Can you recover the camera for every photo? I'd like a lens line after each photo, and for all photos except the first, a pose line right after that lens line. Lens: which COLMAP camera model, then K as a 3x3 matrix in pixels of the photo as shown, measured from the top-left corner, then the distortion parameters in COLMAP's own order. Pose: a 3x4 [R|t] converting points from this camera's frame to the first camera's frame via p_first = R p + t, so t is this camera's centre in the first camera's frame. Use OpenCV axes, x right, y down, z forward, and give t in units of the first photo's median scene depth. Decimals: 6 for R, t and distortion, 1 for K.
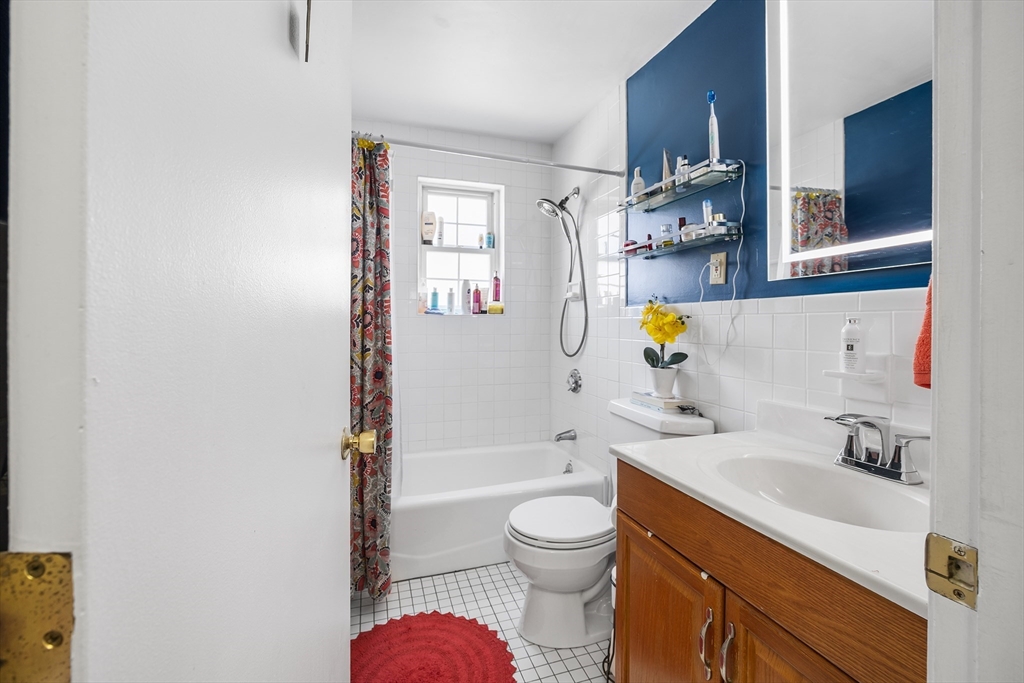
lens RADIAL K [[444.3, 0, 513.7], [0, 444.3, 319.4], [0, 0, 1]] dist [-0.002005, -0.000568]
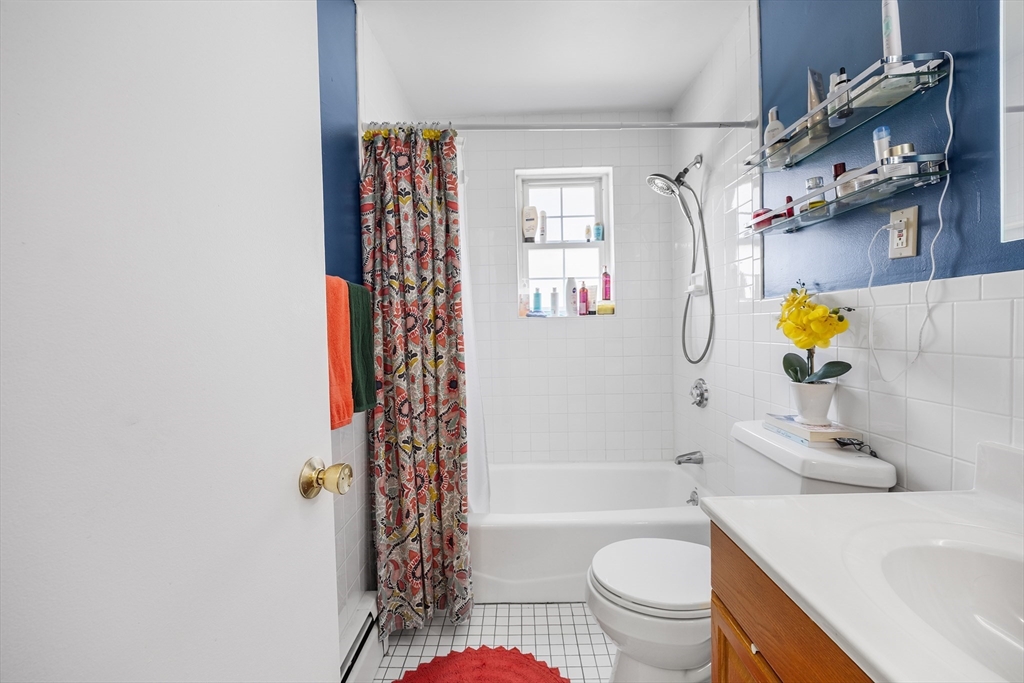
lens RADIAL K [[437.4, 0, 512.6], [0, 437.4, 336.2], [0, 0, 1]] dist [-0.003272, -0.000438]
pose [[0.943810, -0.015794, -0.330112, 0.125140], [0.026361, 0.999272, 0.027560, 0.003564], [0.329436, -0.034714, 0.943540, 0.199285]]
